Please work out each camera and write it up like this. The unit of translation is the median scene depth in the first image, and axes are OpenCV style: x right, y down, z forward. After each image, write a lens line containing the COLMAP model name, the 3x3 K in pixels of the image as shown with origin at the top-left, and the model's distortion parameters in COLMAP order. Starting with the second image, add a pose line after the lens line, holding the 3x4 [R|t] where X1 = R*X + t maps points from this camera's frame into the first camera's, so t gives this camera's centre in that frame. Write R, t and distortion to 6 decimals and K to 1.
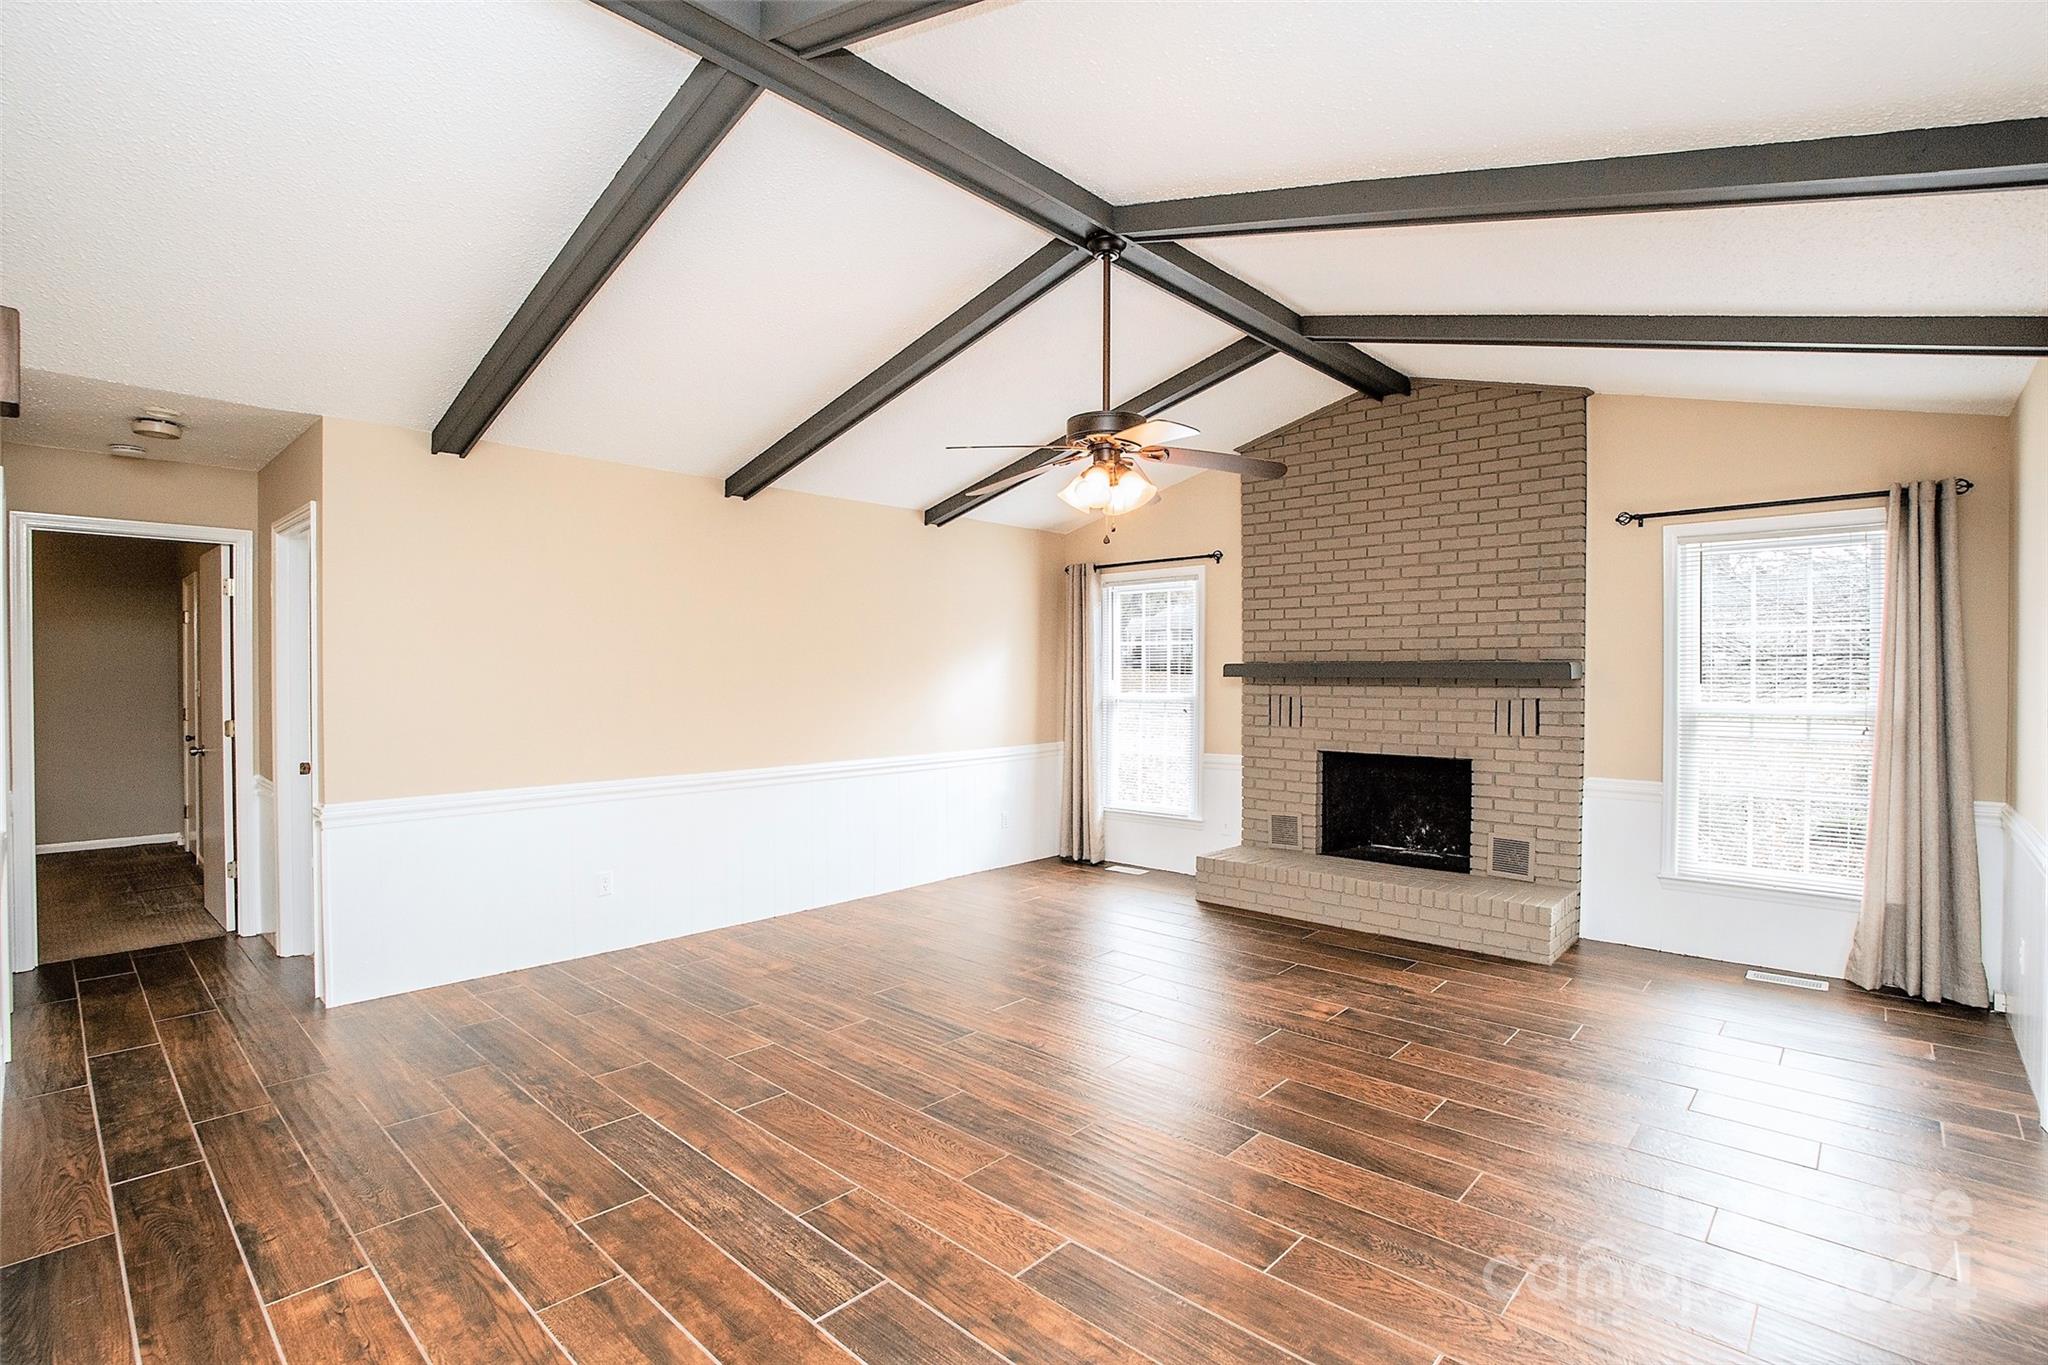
lens RADIAL K [[960.2, 0, 1030.3], [0, 960.2, 681.5], [0, 0, 1]] dist [-0.035512, 0.005649]
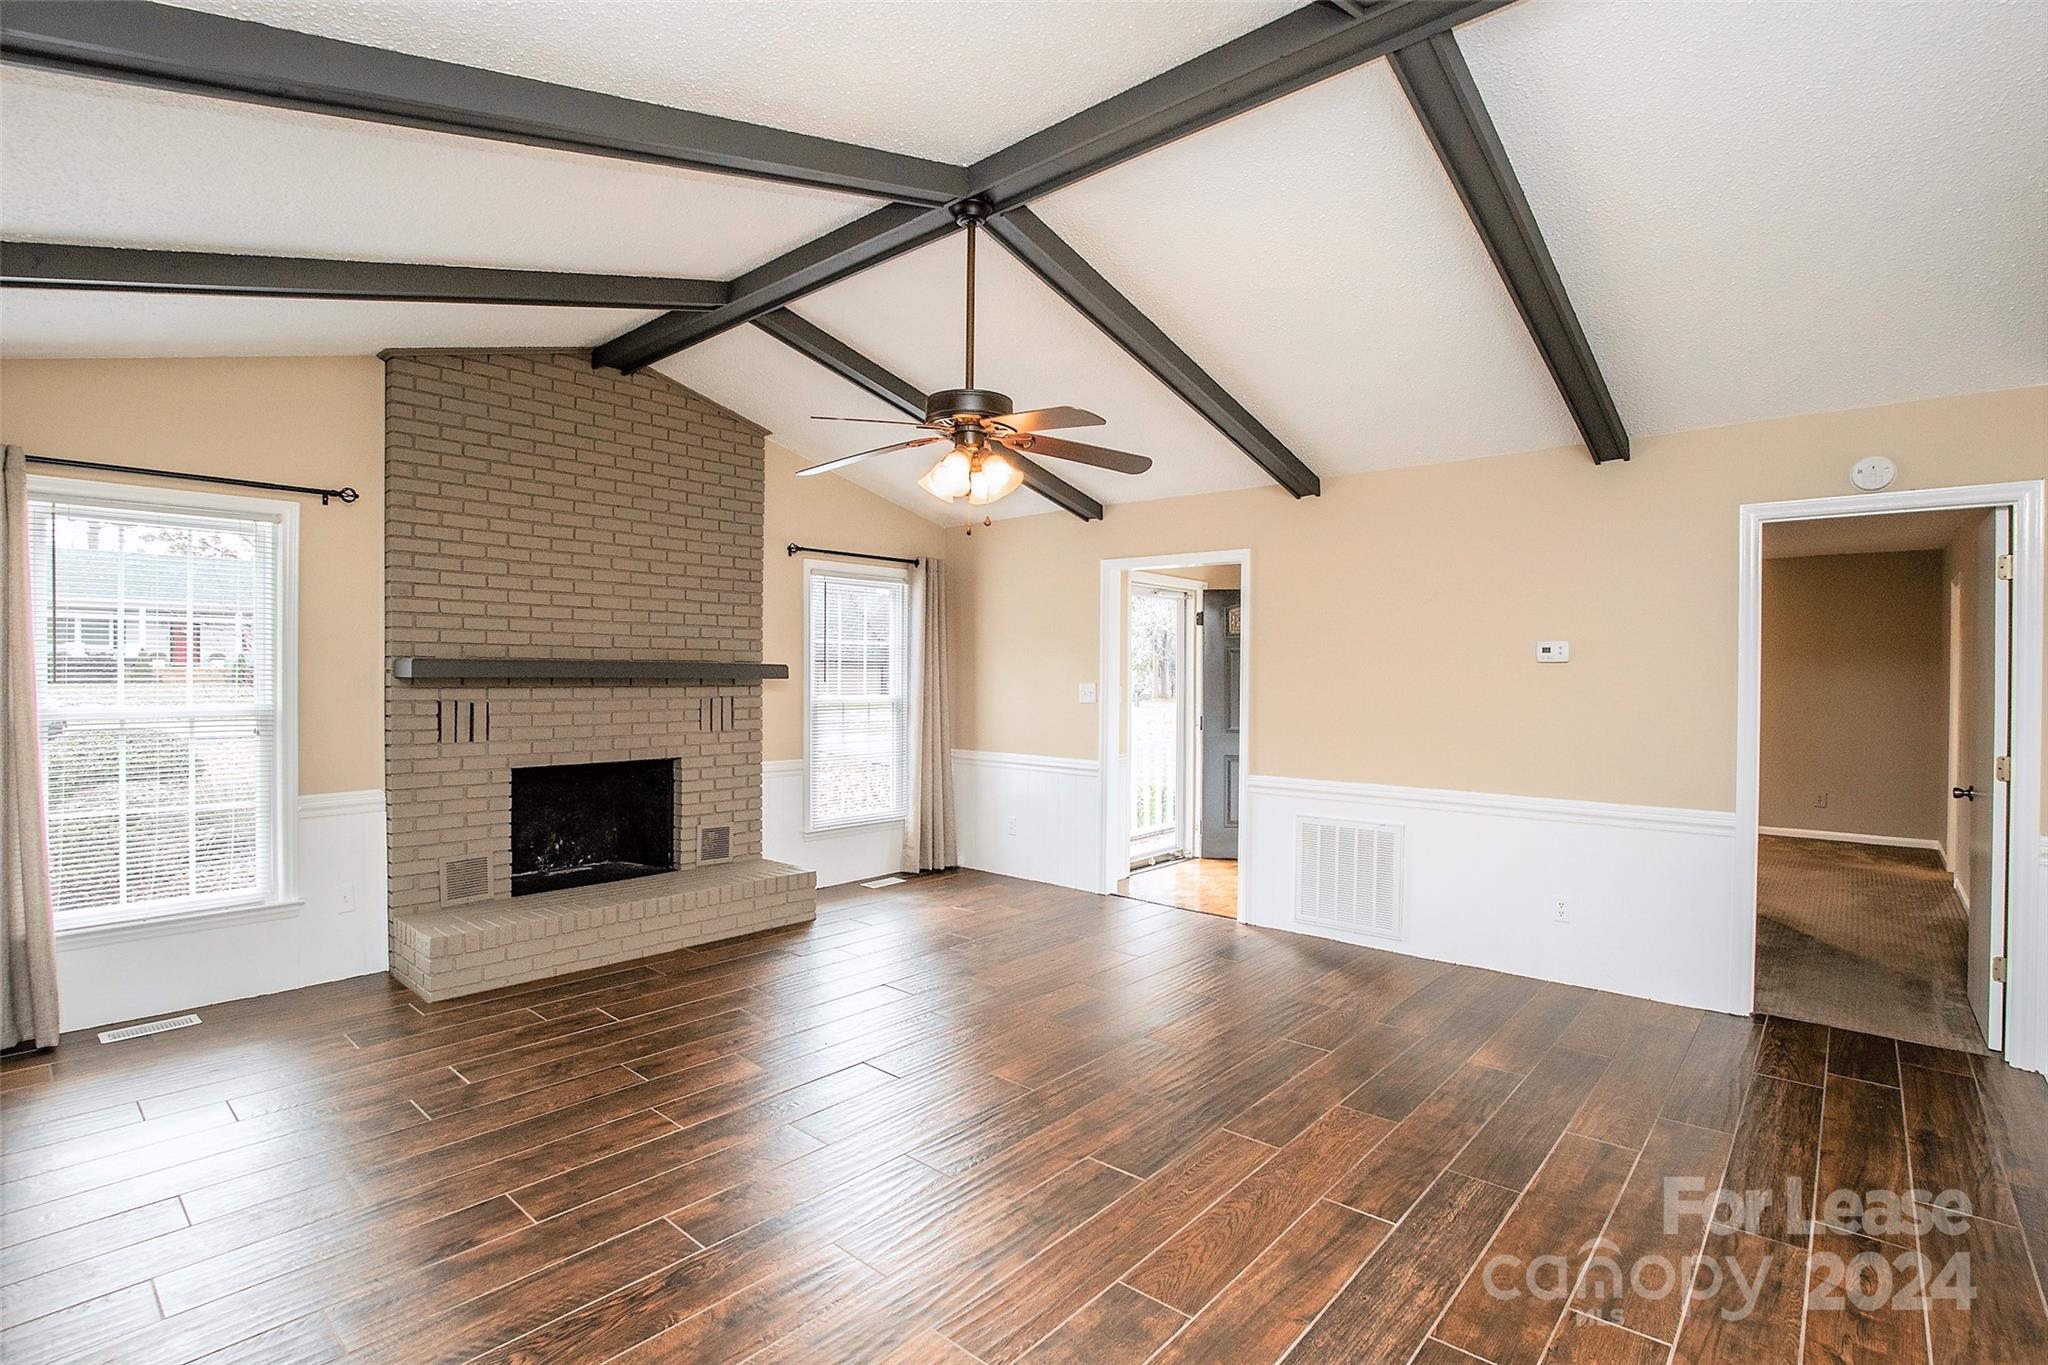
lens RADIAL K [[960.2, 0, 1030.3], [0, 960.2, 681.5], [0, 0, 1]] dist [-0.035512, 0.005649]
pose [[-0.022528, -0.008000, 0.999714, -0.576322], [0.003124, 0.999963, 0.008073, -0.006962], [-0.999741, 0.003305, -0.022502, 0.660880]]
